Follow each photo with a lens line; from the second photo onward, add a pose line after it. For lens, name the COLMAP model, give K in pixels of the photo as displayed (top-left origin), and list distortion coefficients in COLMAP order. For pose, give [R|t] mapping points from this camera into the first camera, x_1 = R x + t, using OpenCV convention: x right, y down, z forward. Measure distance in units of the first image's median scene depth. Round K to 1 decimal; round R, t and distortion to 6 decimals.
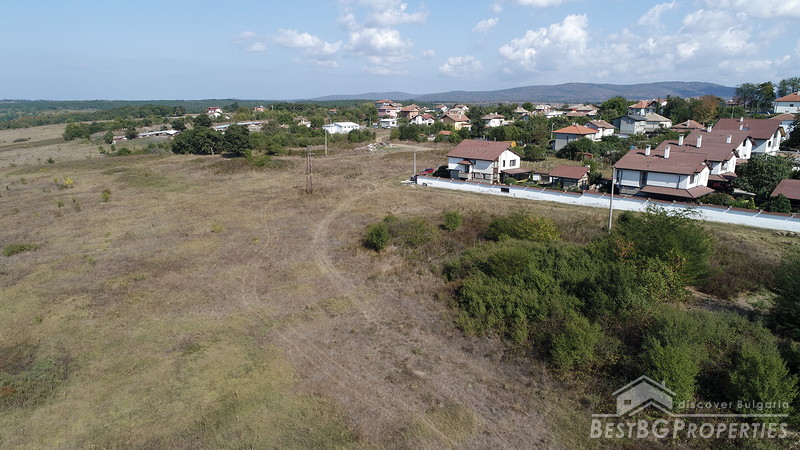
lens RADIAL K [[540.8, 0, 404.4], [0, 540.8, 224.9], [0, 0, 1]] dist [0.002243, -0.004001]
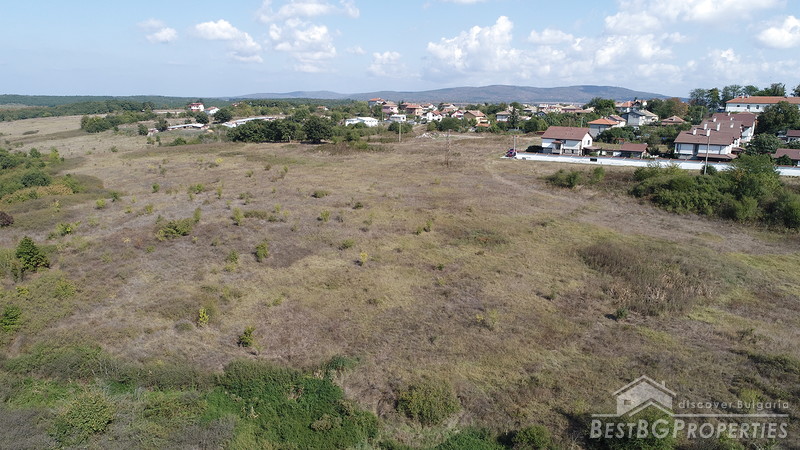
lens RADIAL K [[540.8, 0, 408.4], [0, 540.8, 200.3], [0, 0, 1]] dist [0.002243, -0.004001]
pose [[0.990810, -0.012555, 0.134677, -0.461042], [0.018305, 0.998969, -0.041541, 0.087813], [-0.134017, 0.043625, 0.990018, -0.338812]]
